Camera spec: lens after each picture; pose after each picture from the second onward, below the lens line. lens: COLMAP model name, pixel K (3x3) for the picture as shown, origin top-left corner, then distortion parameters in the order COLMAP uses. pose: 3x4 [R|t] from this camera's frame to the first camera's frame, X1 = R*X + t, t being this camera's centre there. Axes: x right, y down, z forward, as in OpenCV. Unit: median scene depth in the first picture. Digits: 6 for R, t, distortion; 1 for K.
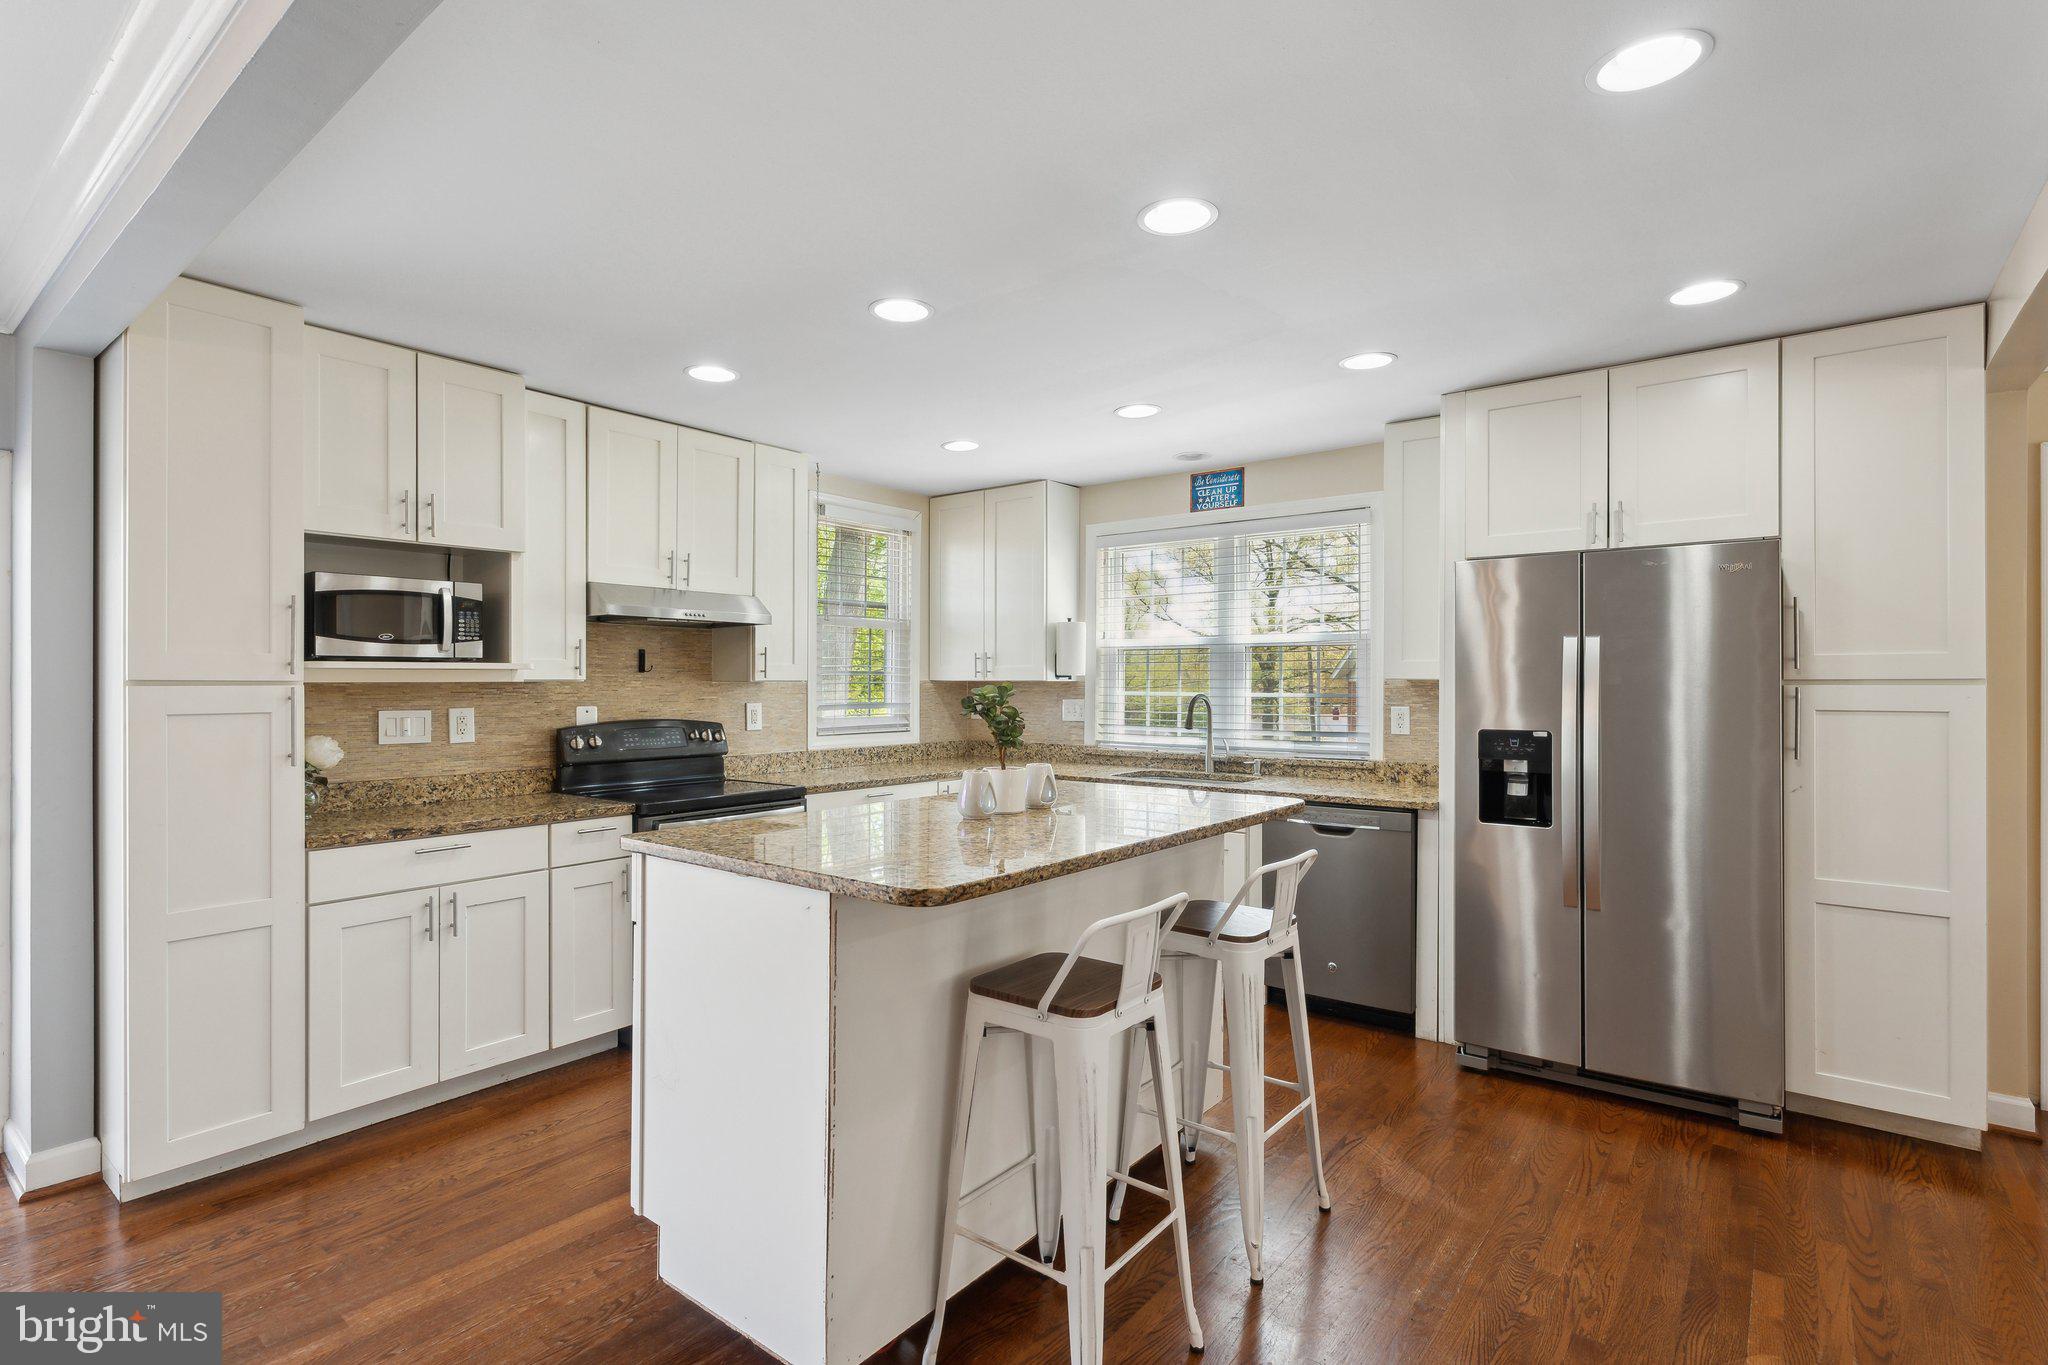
lens RADIAL K [[982.1, 0, 1029.6], [0, 982.1, 708.4], [0, 0, 1]] dist [0.019156, 0.000623]
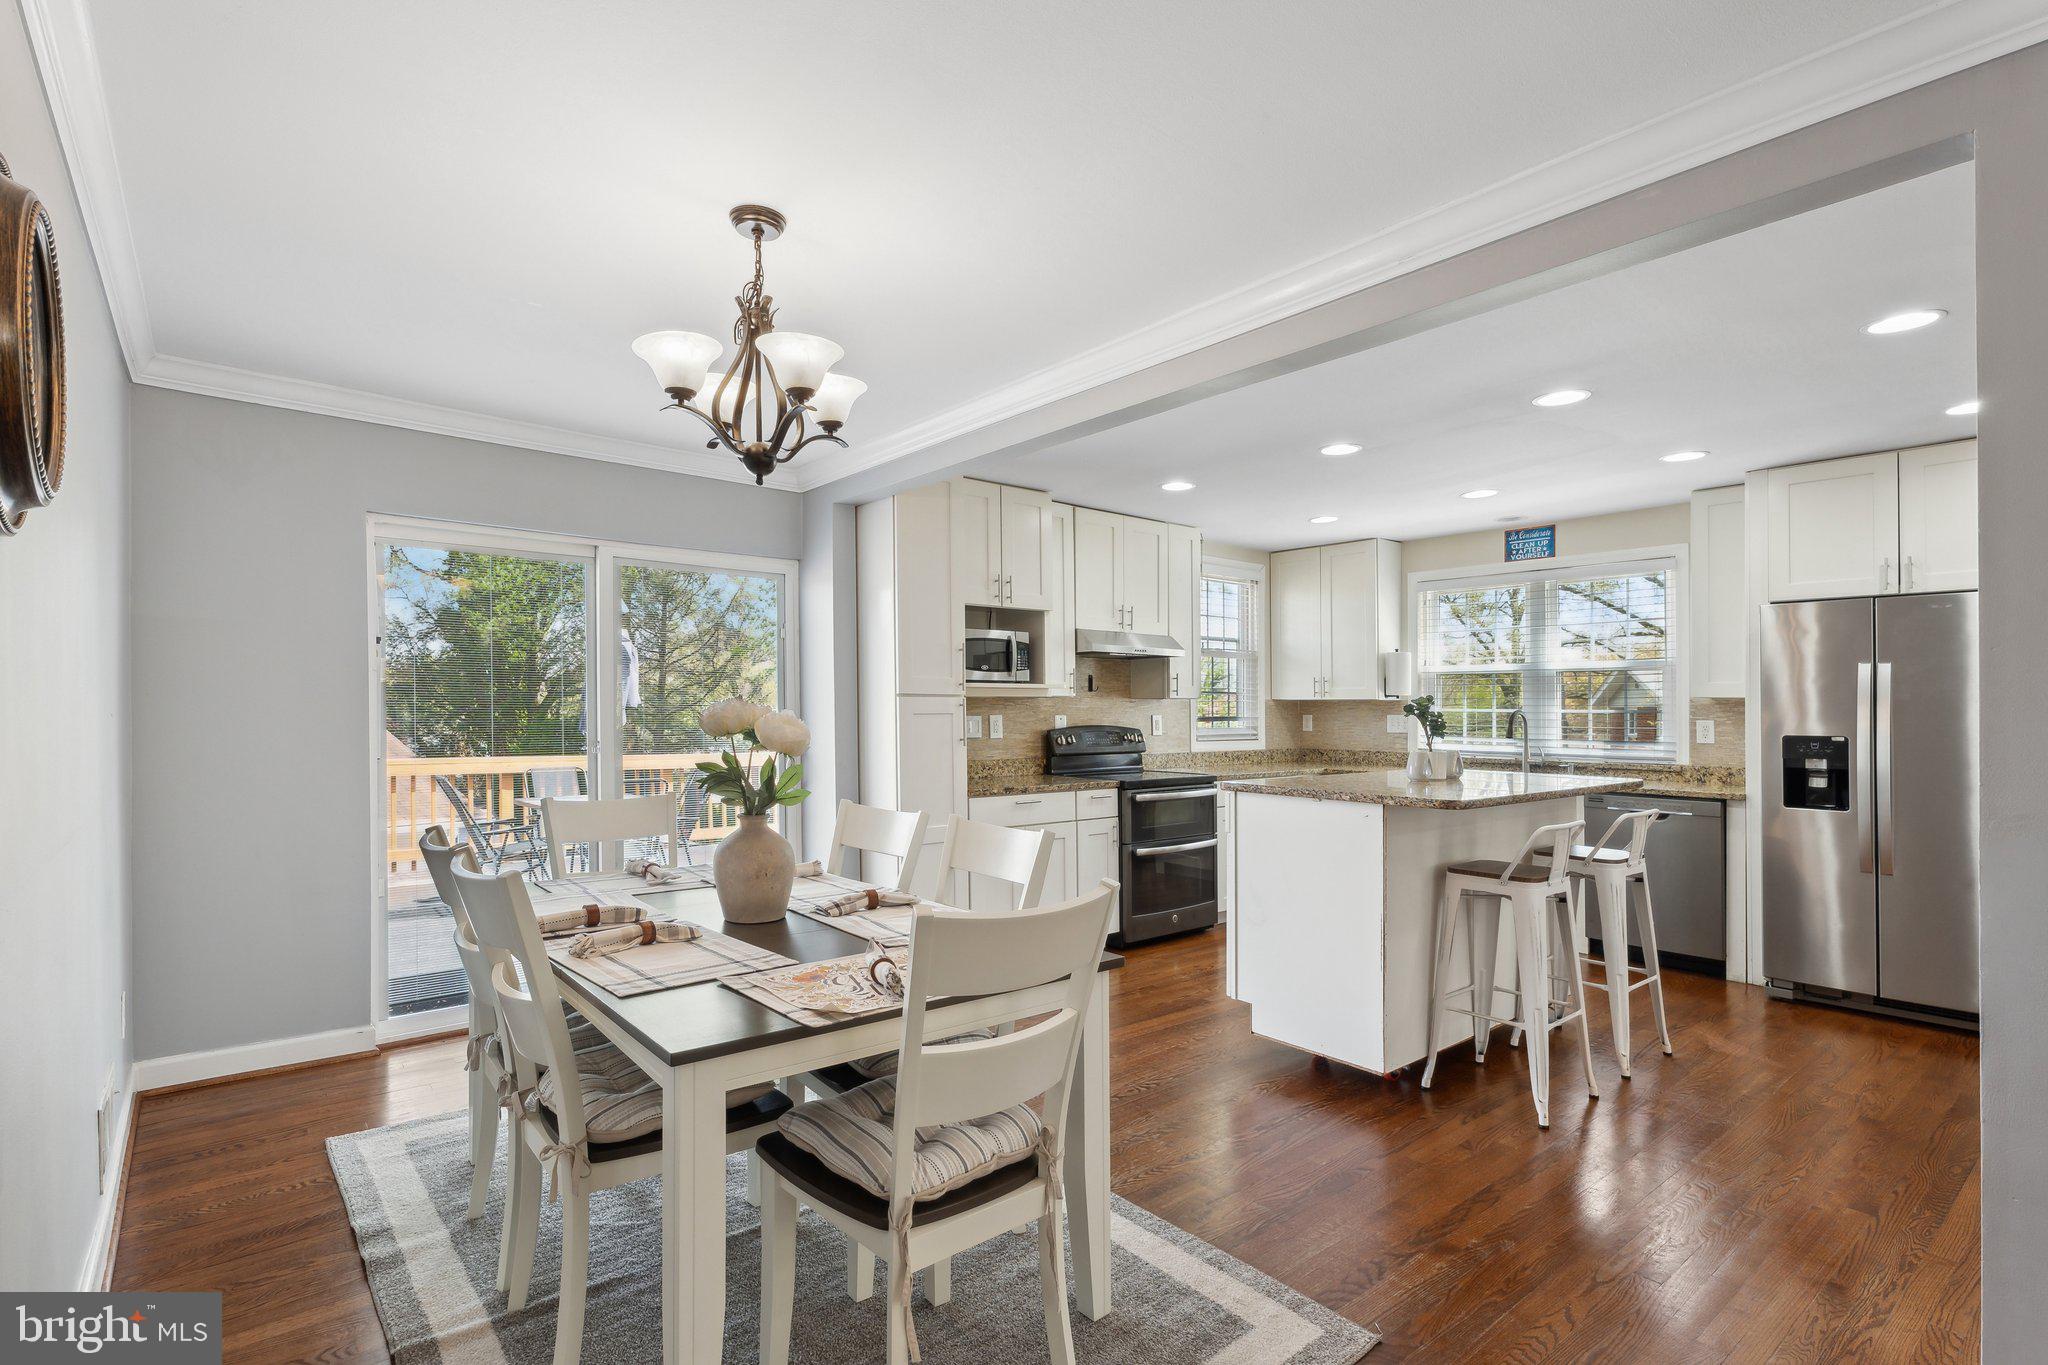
lens RADIAL K [[982.1, 0, 1029.6], [0, 982.1, 708.4], [0, 0, 1]] dist [0.019156, 0.000623]
pose [[0.977641, 0.004840, -0.210224, -0.228173], [-0.010248, 0.999644, -0.024642, 0.027590], [0.210030, 0.026246, 0.977343, -0.464446]]
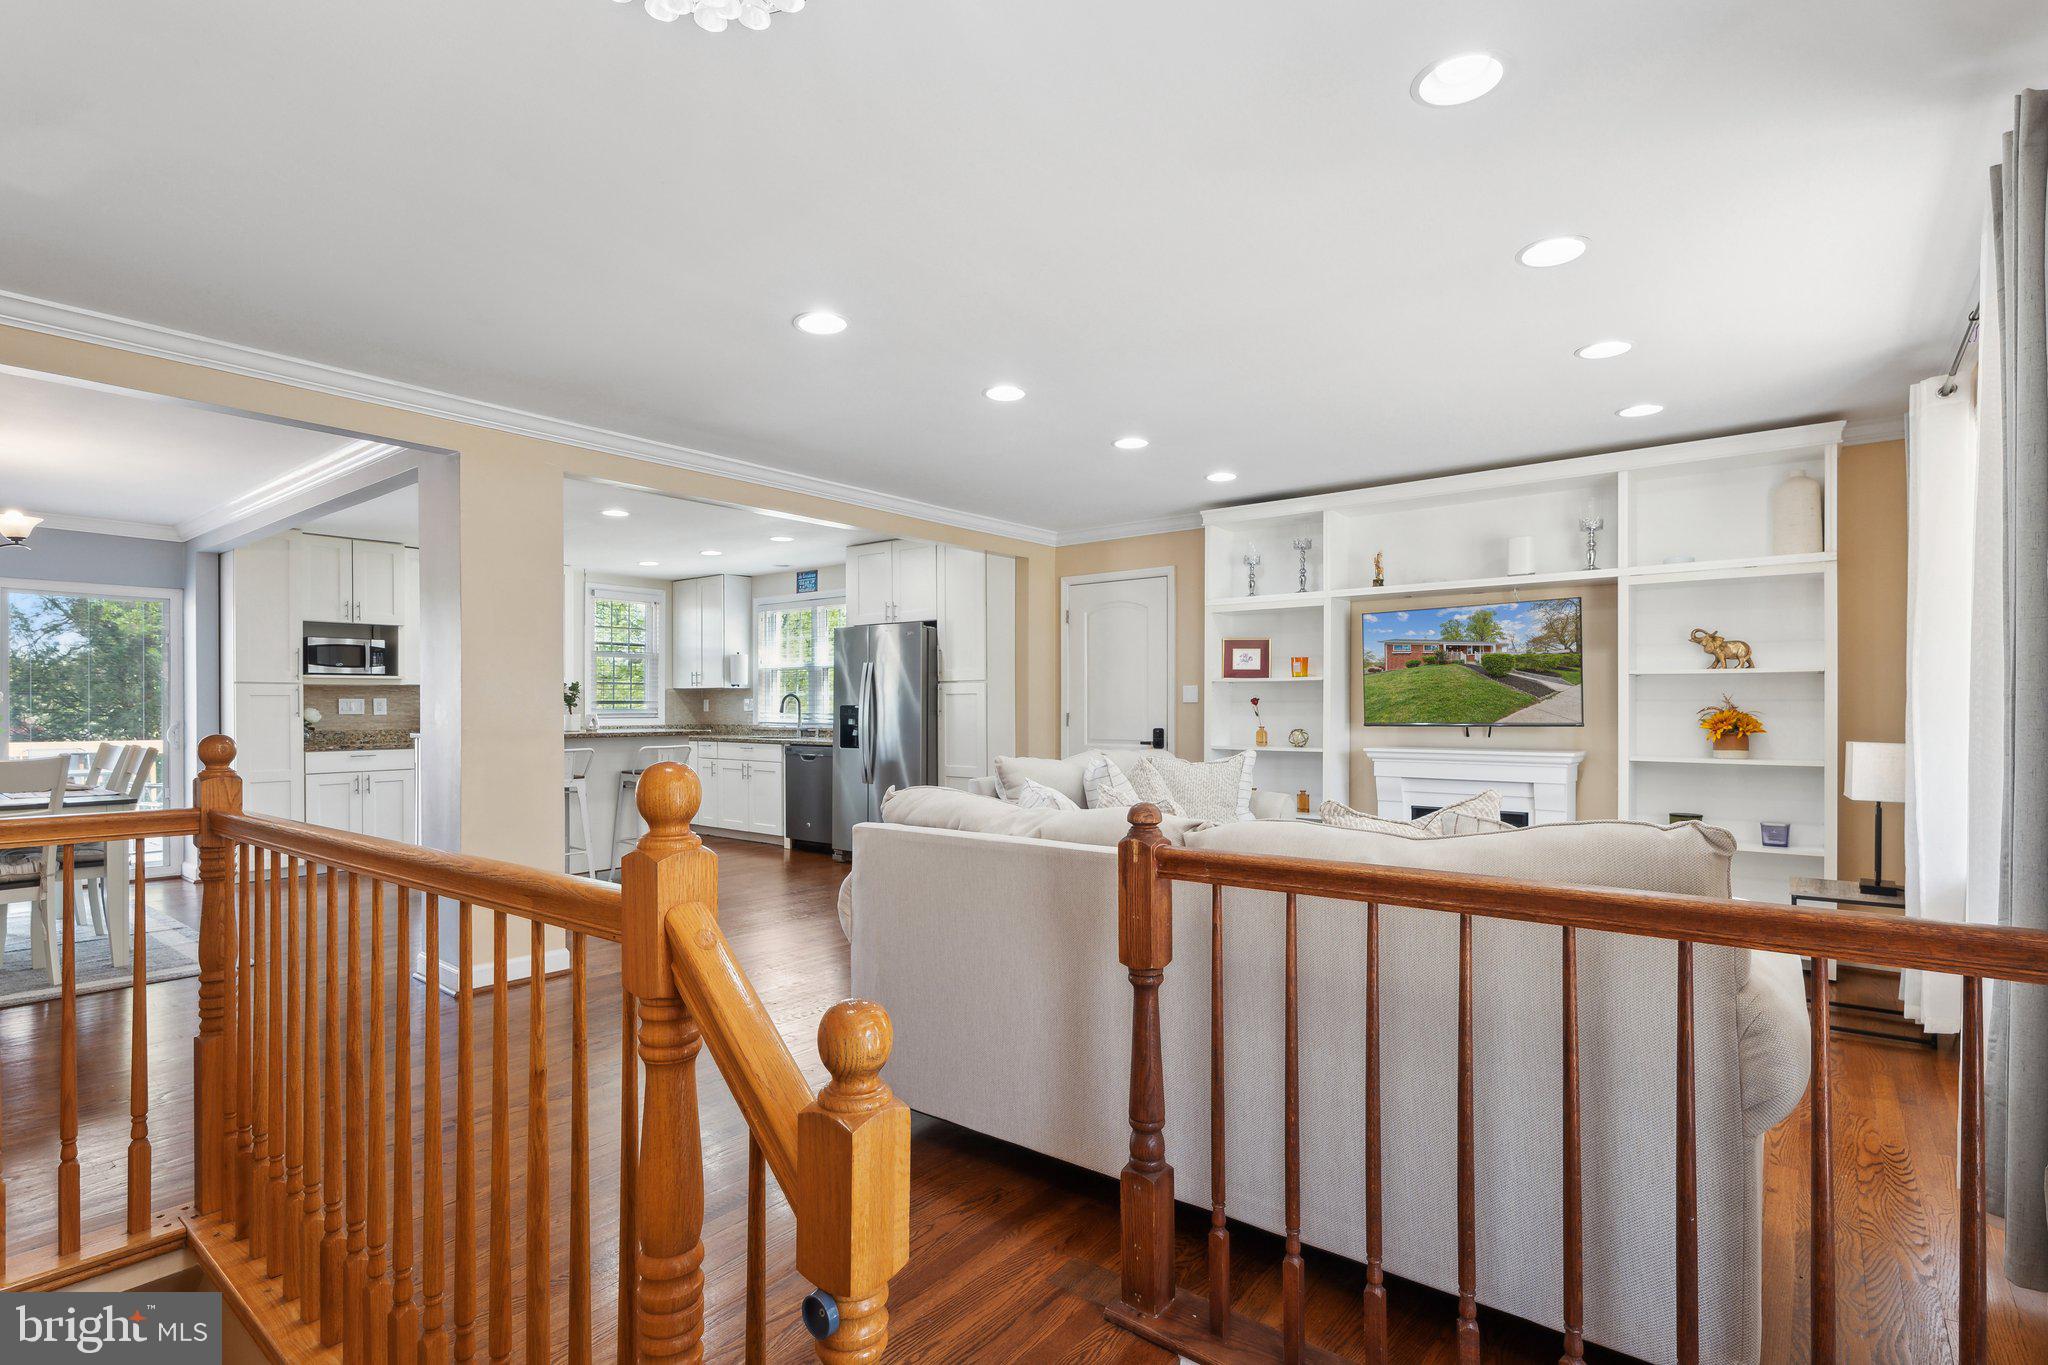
lens RADIAL K [[985.4, 0, 1027.9], [0, 985.4, 733.7], [0, 0, 1]] dist [0.024025, 0.000529]
pose [[0.999877, -0.002924, -0.015410, 0.885531], [0.002961, 0.999993, 0.002381, 0.078527], [0.015403, -0.002426, 0.999878, -1.160252]]
